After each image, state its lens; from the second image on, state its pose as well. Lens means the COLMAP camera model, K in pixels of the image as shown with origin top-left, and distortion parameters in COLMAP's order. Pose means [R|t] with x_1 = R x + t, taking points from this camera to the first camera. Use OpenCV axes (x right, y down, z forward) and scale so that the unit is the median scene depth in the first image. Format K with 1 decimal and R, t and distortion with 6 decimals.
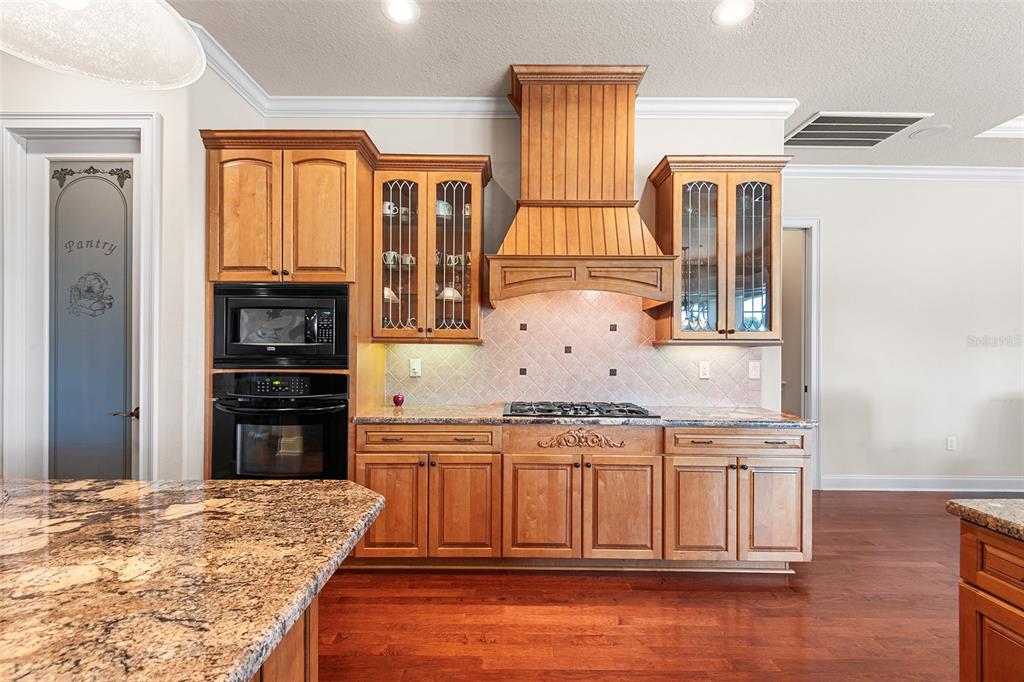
lens RADIAL K [[492.0, 0, 512.8], [0, 492.0, 347.5], [0, 0, 1]] dist [0.014229, -0.003634]
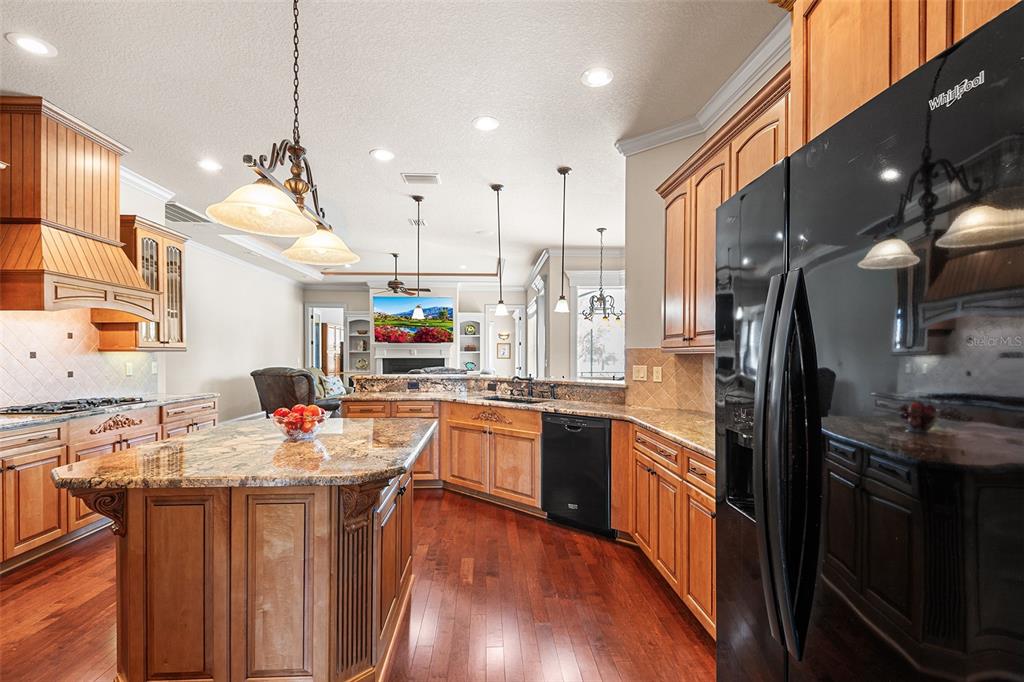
lens RADIAL K [[467.6, 0, 504.5], [0, 467.6, 358.1], [0, 0, 1]] dist [0.026477, -0.012279]
pose [[-0.036781, -0.013845, 0.999227, -1.173064], [-0.003220, 0.999900, 0.013736, -0.007988], [-0.999318, -0.002712, -0.036822, 0.010010]]
